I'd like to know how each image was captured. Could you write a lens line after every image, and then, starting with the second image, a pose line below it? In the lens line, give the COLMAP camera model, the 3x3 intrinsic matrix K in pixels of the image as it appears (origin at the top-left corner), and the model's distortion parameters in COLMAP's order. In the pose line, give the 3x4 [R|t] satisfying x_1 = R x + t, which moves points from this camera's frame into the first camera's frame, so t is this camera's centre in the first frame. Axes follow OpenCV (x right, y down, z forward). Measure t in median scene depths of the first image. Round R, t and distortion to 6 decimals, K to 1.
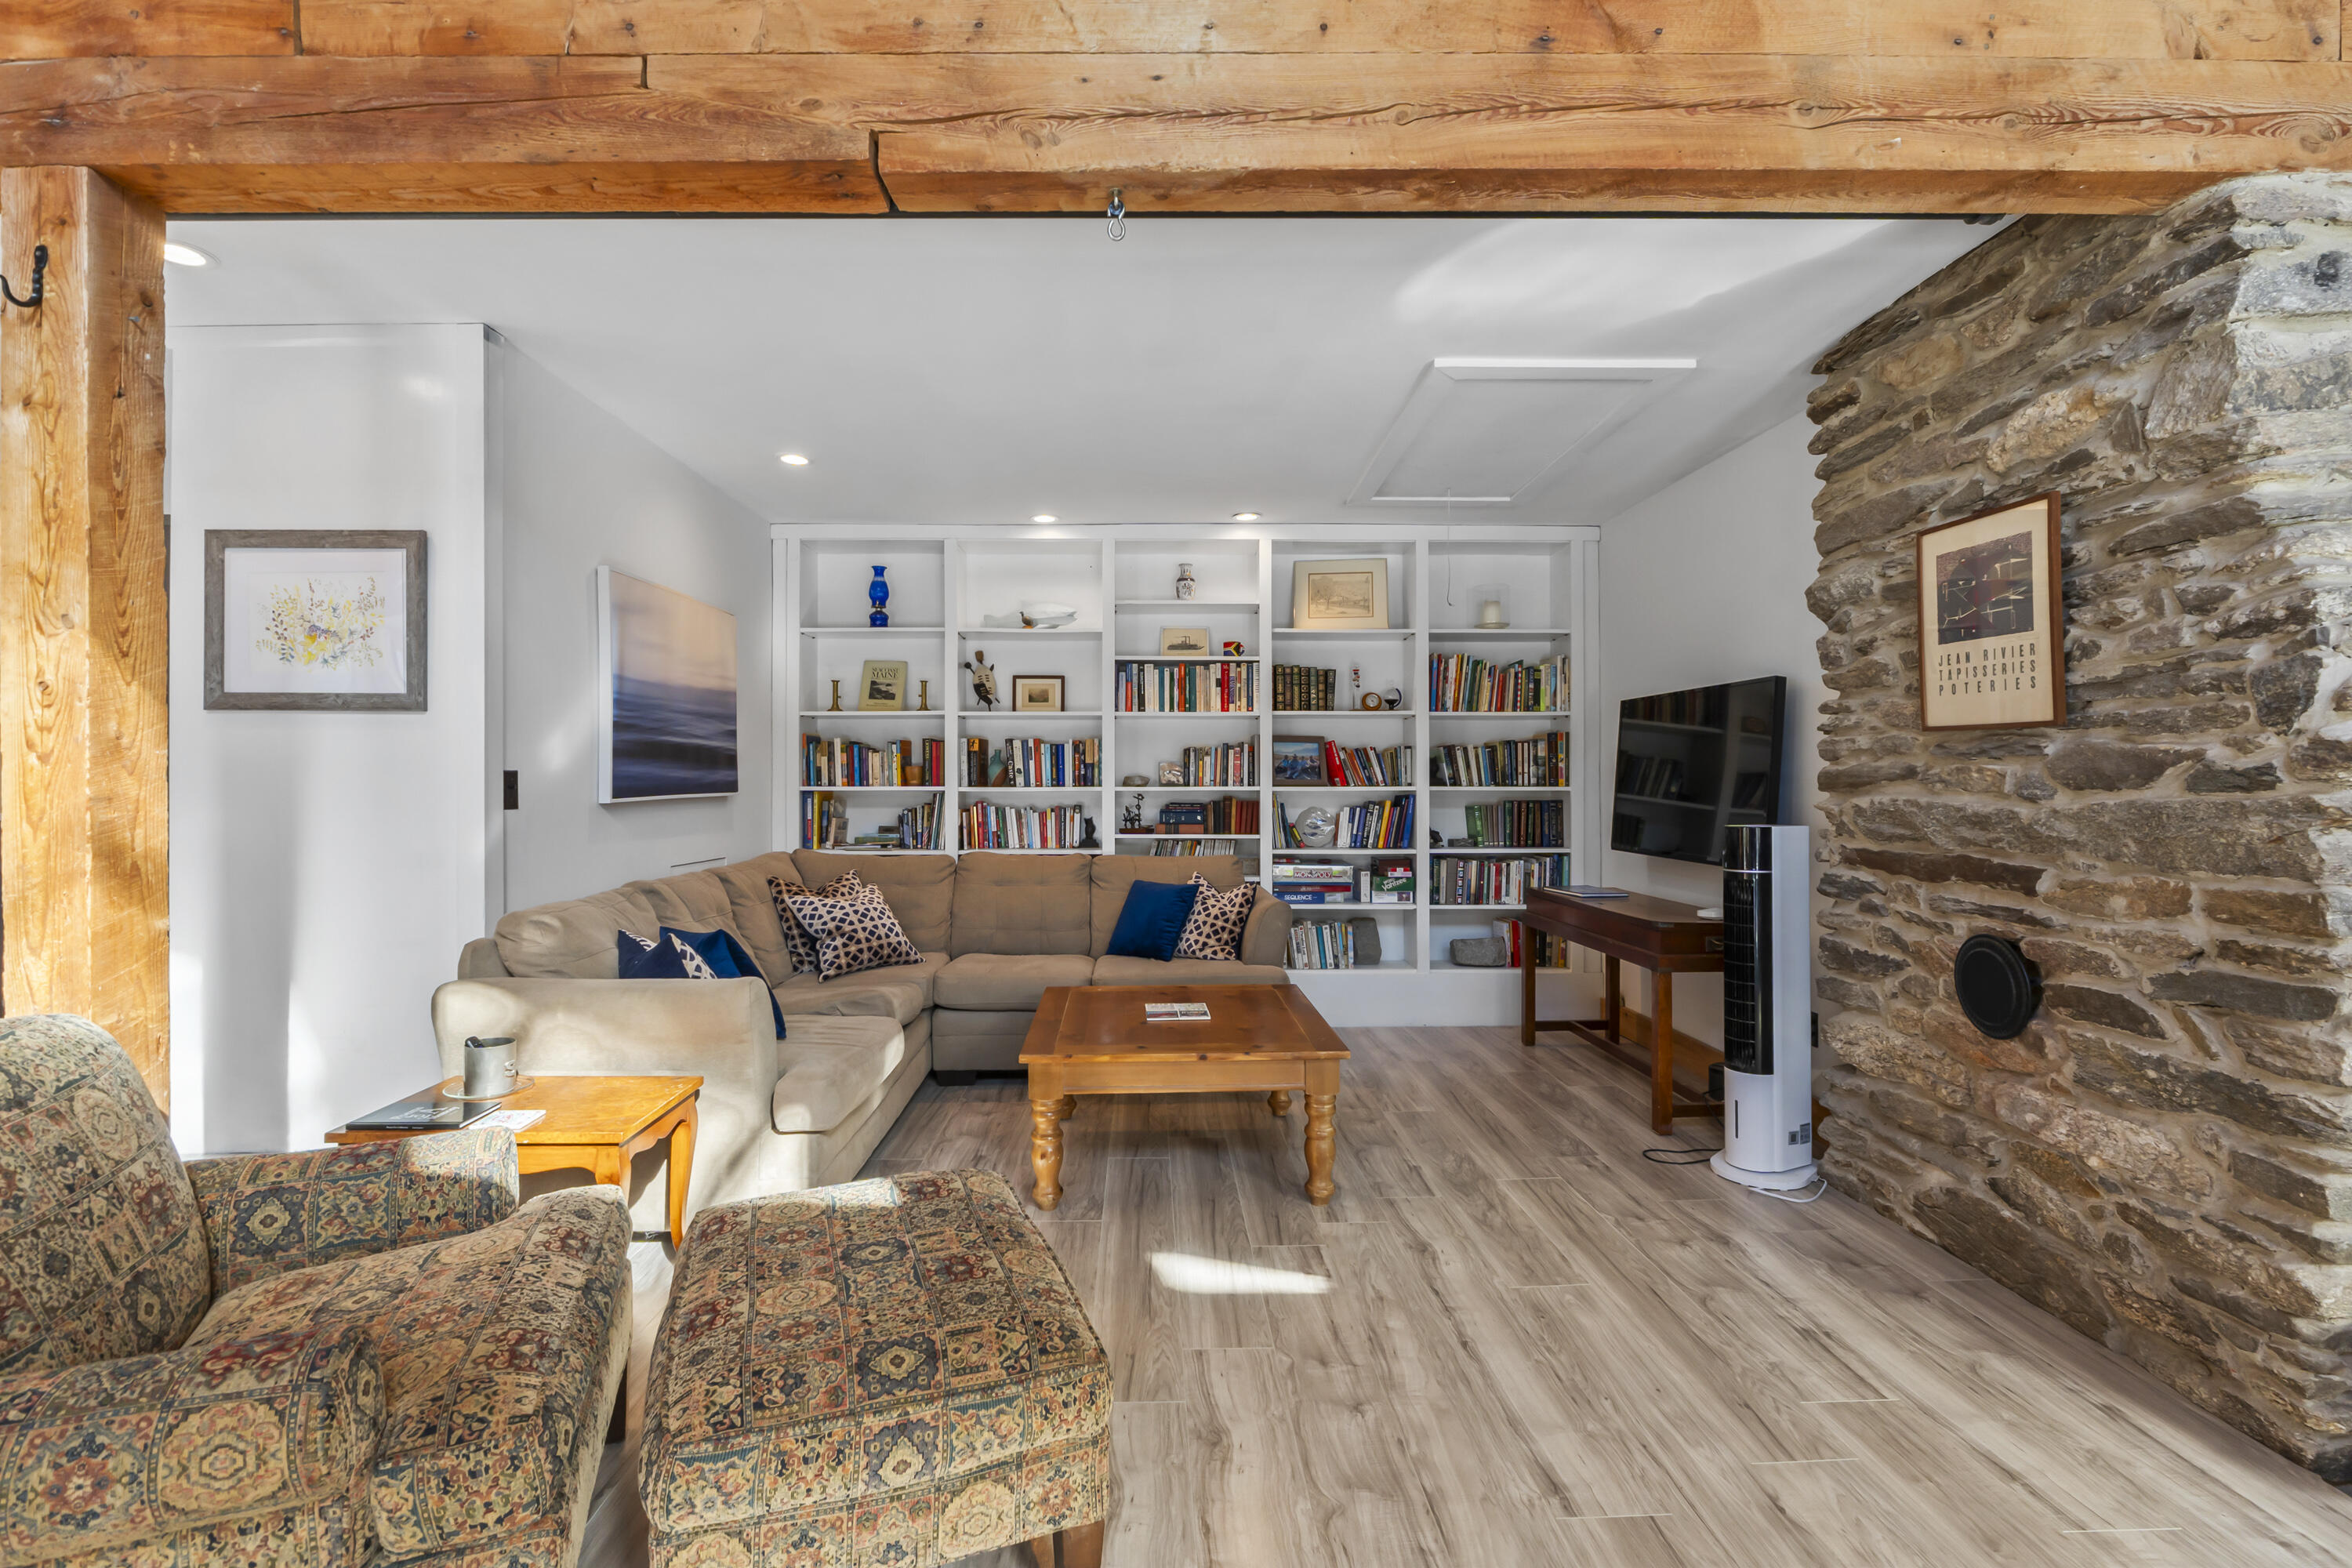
lens RADIAL K [[1030.7, 0, 1176.0], [0, 1030.7, 784.0], [0, 0, 1]] dist [-0.003510, 0.000055]
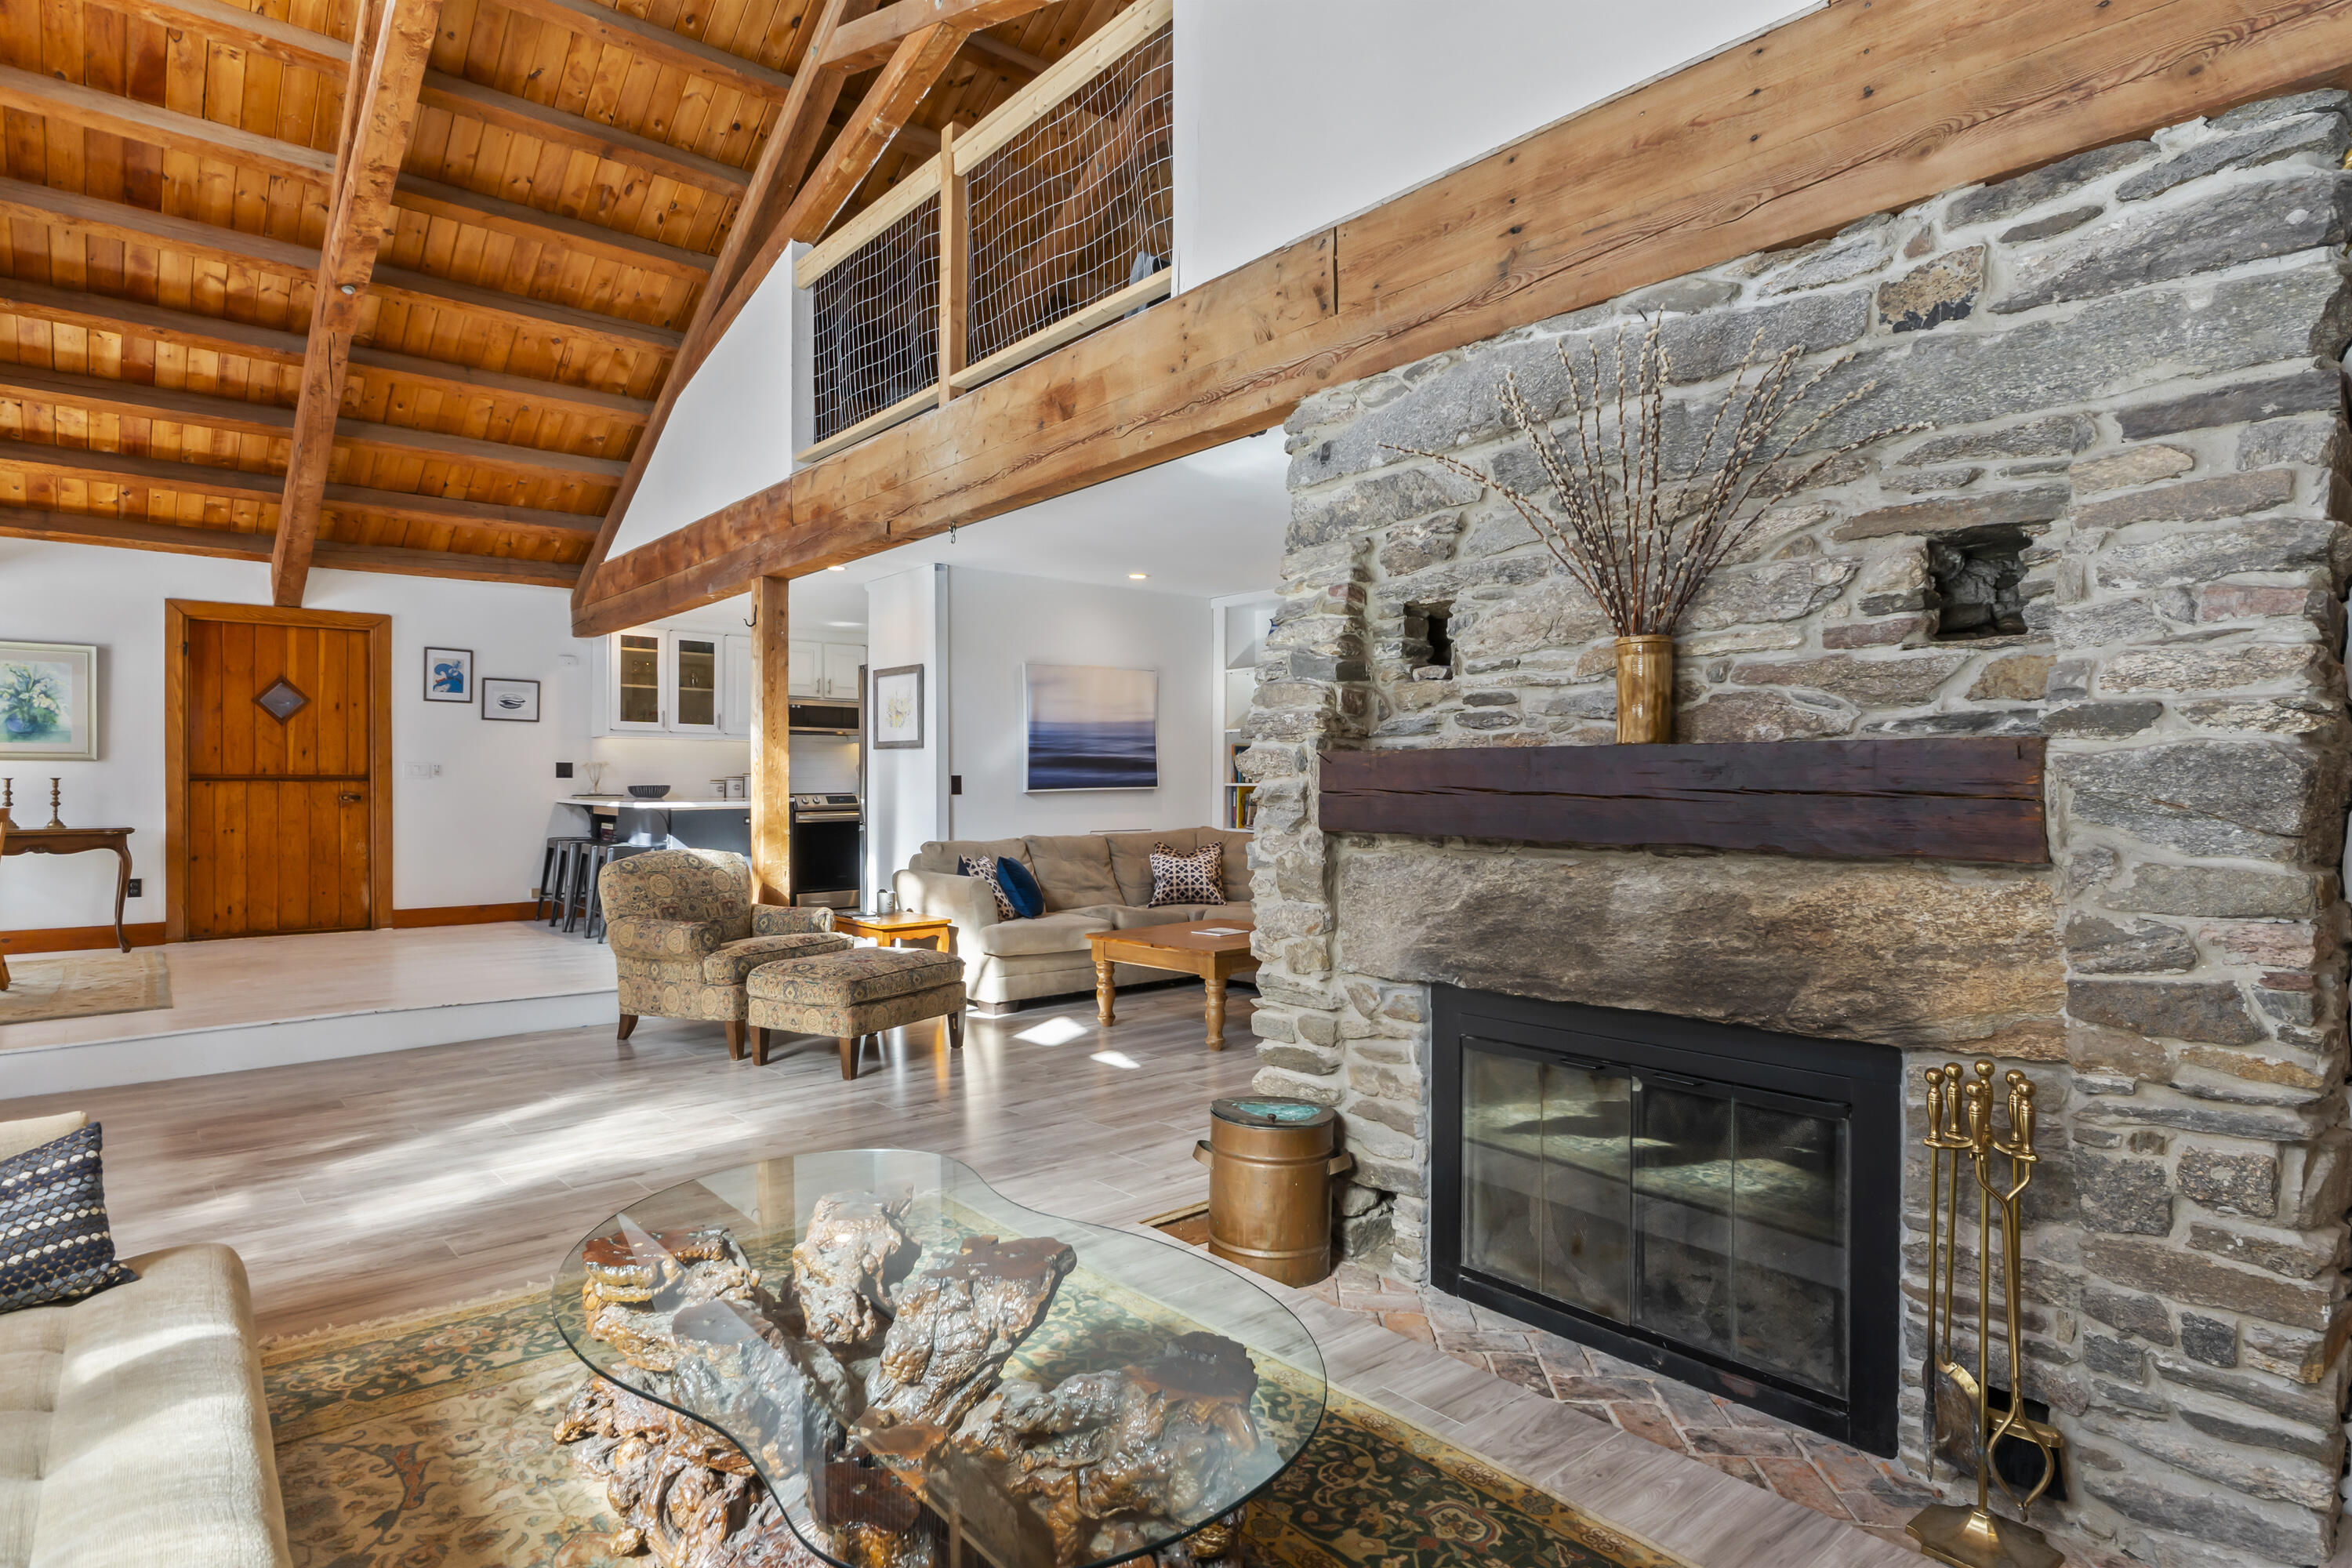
lens RADIAL K [[1265.1, 0, 1167.4], [0, 1265.1, 779.8], [0, 0, 1]] dist [0.002135, -0.001413]
pose [[0.634673, -0.002385, -0.772777, 1.969761], [0.001232, 0.999997, -0.002074, 0.002488], [0.772780, 0.000365, 0.634674, -0.334658]]
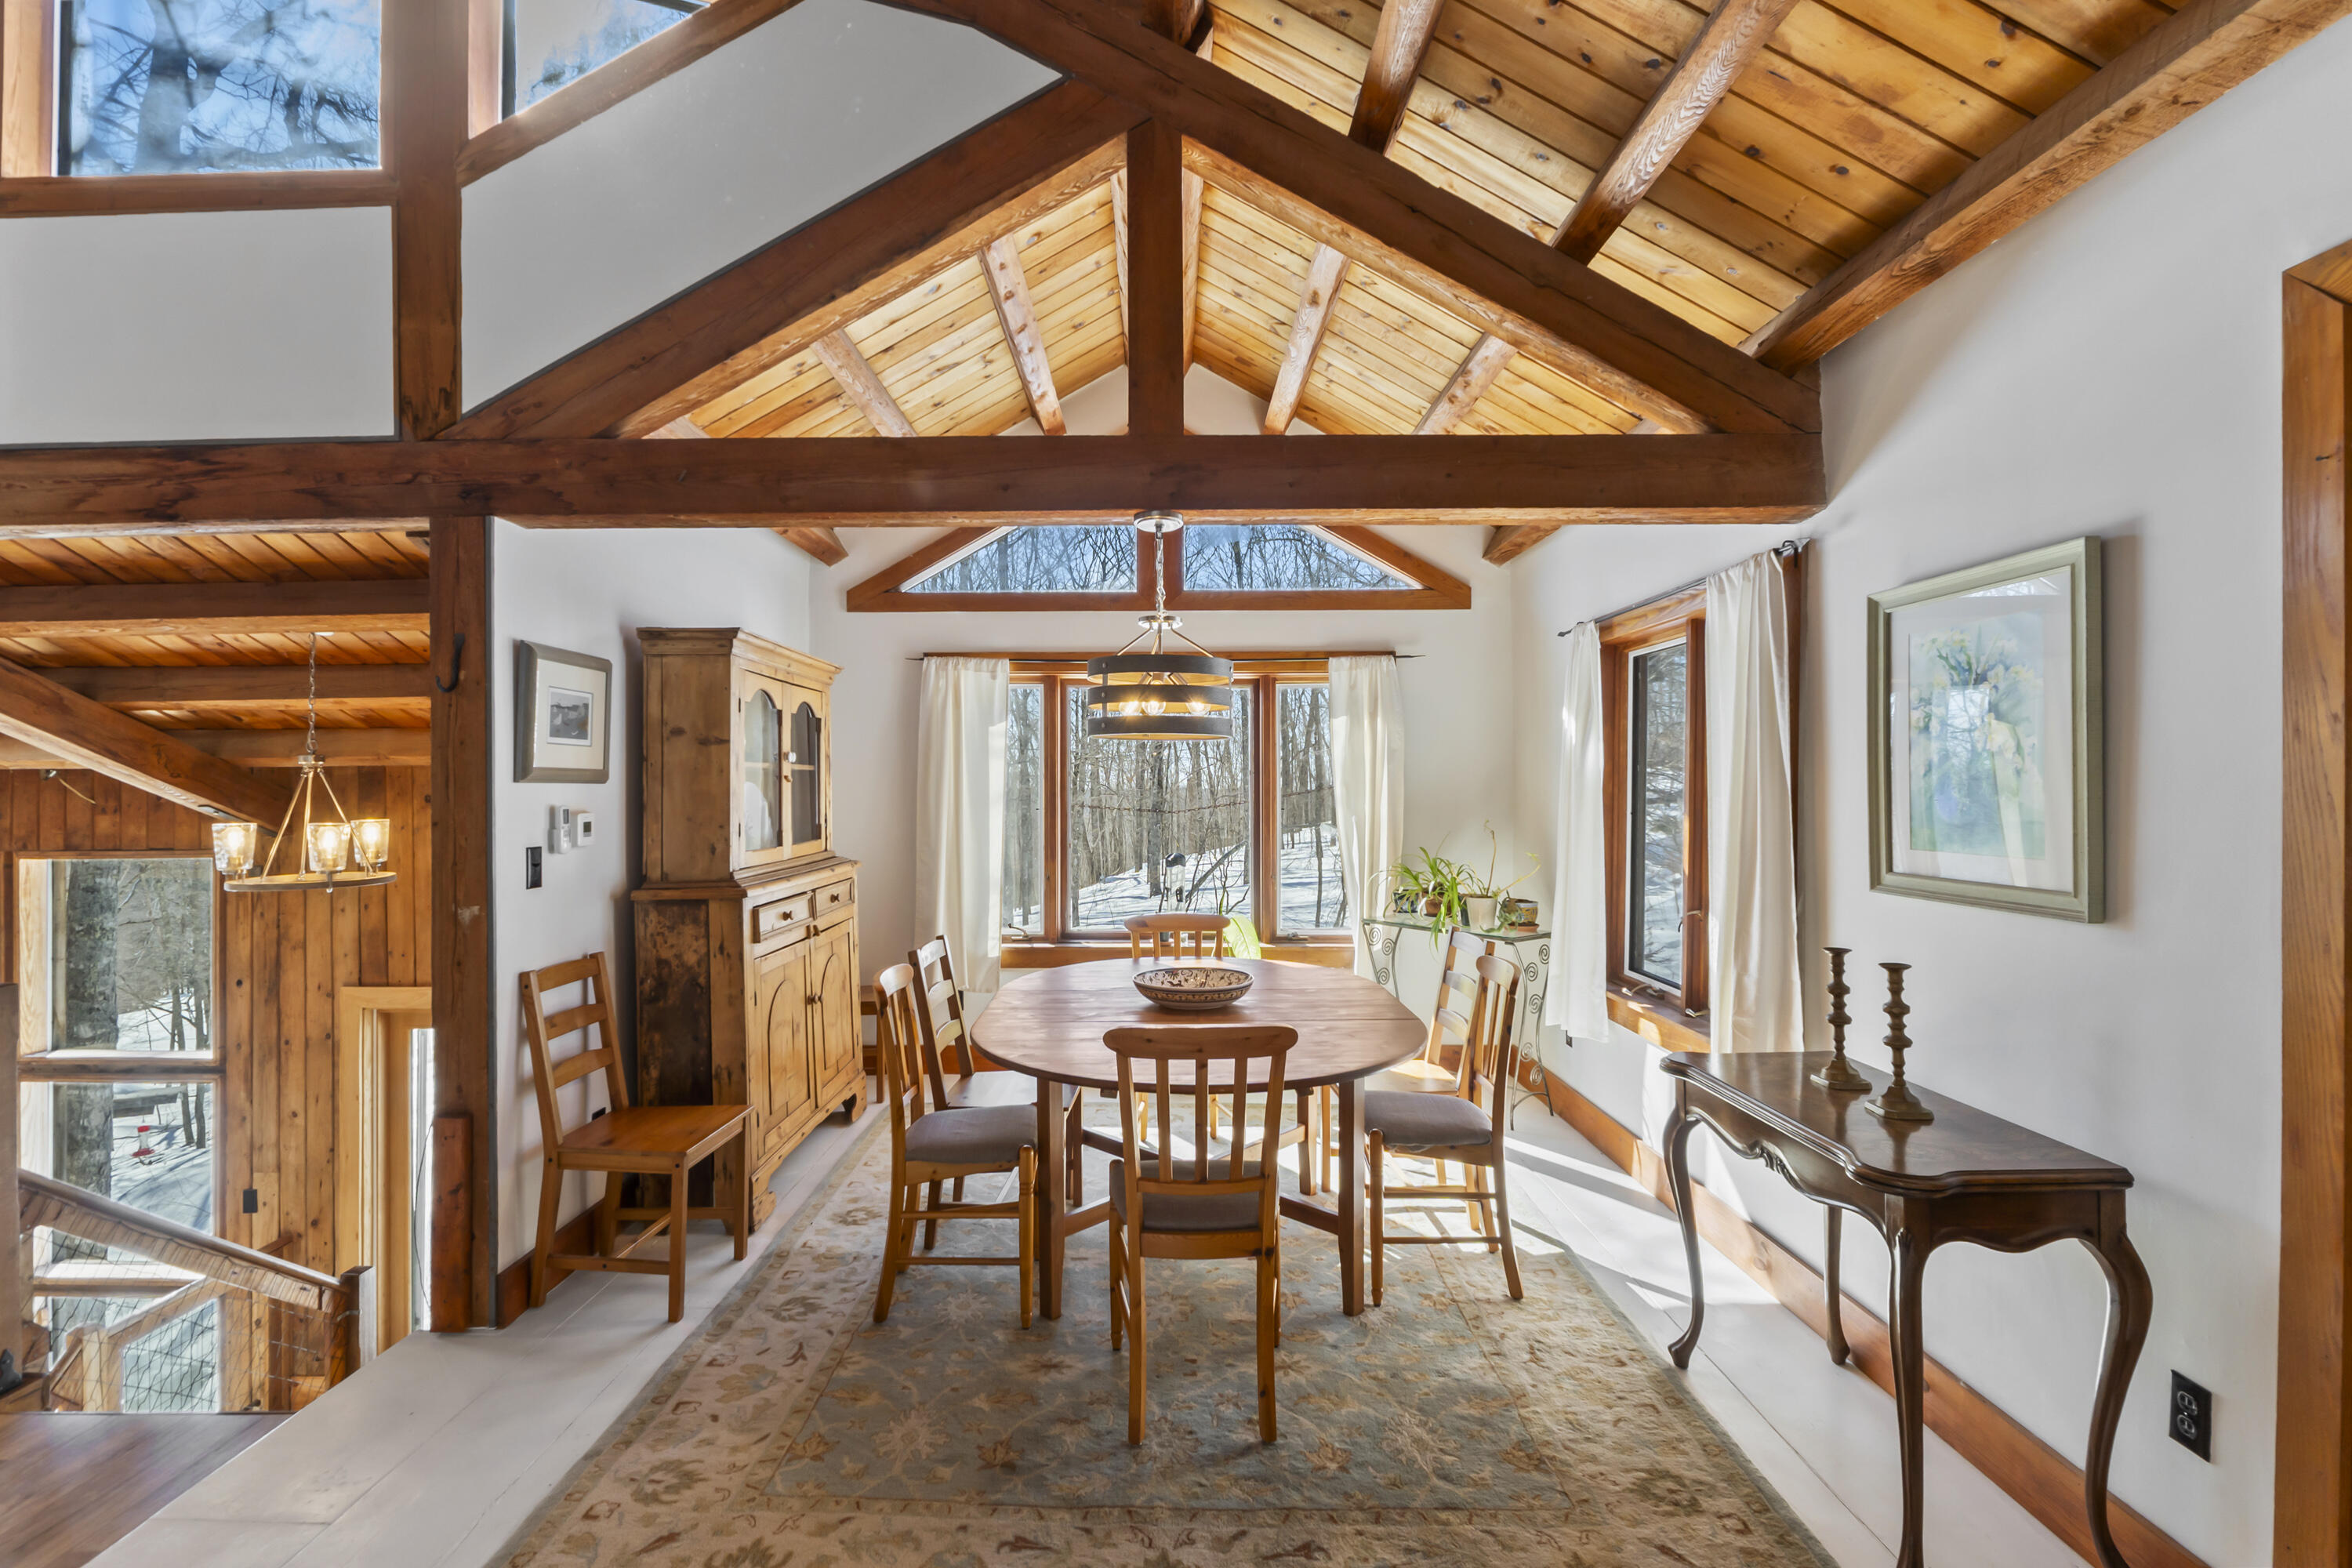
lens RADIAL K [[1068.0, 0, 1172.3], [0, 1068.0, 781.3], [0, 0, 1]] dist [-0.004941, -0.000503]
pose [[-0.999772, 0.006937, 0.020175, -1.633275], [0.006862, 0.999969, -0.003804, -0.167582], [-0.020201, -0.003665, -0.999789, 0.433674]]
